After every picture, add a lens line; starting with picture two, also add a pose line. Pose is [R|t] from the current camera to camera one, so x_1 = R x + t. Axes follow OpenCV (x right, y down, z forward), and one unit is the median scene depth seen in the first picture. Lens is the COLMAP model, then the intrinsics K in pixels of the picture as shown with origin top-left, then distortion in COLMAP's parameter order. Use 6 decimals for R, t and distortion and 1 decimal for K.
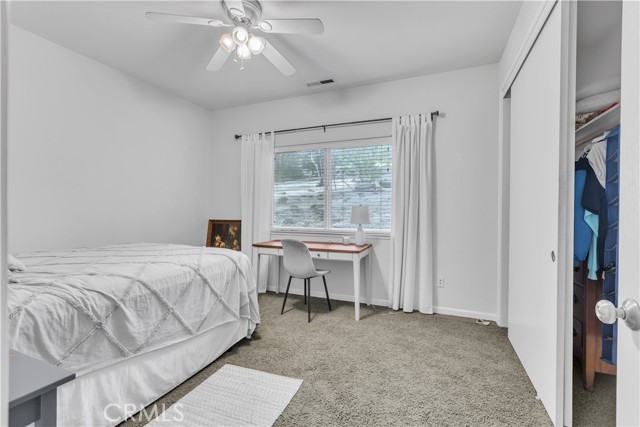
lens RADIAL K [[293.7, 0, 313.4], [0, 293.7, 215.1], [0, 0, 1]] dist [0.000297, -0.000074]
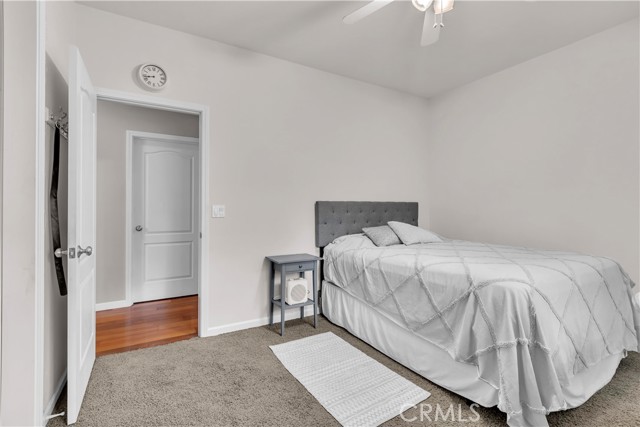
lens RADIAL K [[293.7, 0, 313.4], [0, 293.7, 215.1], [0, 0, 1]] dist [0.000297, -0.000074]
pose [[-0.595595, -0.002955, -0.803279, 0.653167], [-0.021587, 0.999691, 0.012328, -0.002562], [0.802995, 0.024683, -0.595475, 1.389520]]
